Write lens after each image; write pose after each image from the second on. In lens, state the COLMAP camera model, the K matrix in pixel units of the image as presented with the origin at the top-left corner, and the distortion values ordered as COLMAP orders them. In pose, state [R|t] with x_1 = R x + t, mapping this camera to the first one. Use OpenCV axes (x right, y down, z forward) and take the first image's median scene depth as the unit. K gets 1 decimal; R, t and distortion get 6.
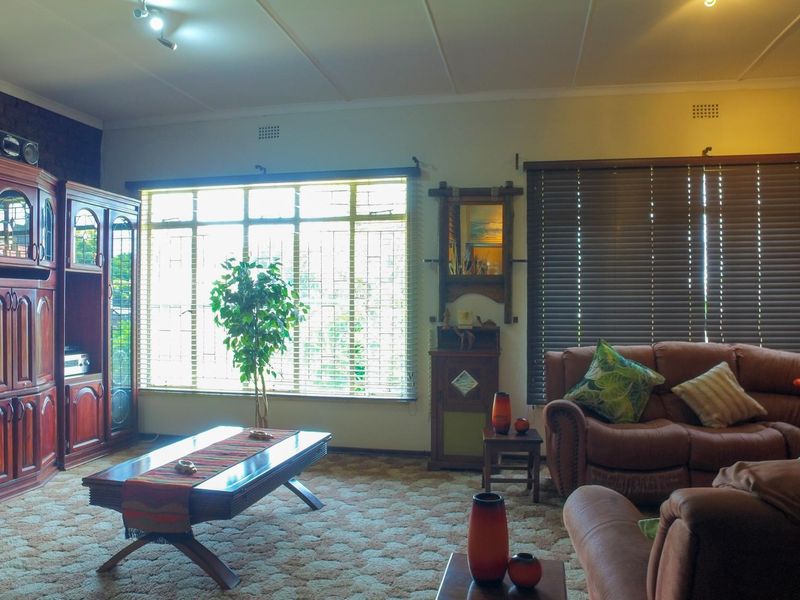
lens RADIAL K [[620.2, 0, 400.0], [0, 620.2, 300.0], [0, 0, 1]] dist [-0.075817, 0.004276]
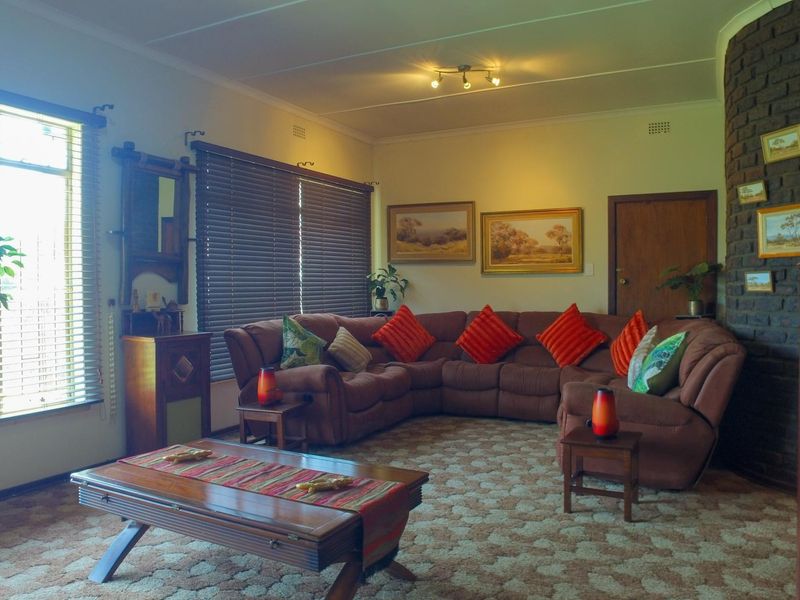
lens RADIAL K [[620.2, 0, 400.0], [0, 620.2, 300.0], [0, 0, 1]] dist [-0.075817, 0.004276]
pose [[0.276661, -0.024067, 0.960666, -0.656645], [-0.007324, 0.999604, 0.027152, 0.002888], [-0.960940, -0.014548, 0.276376, 0.408869]]
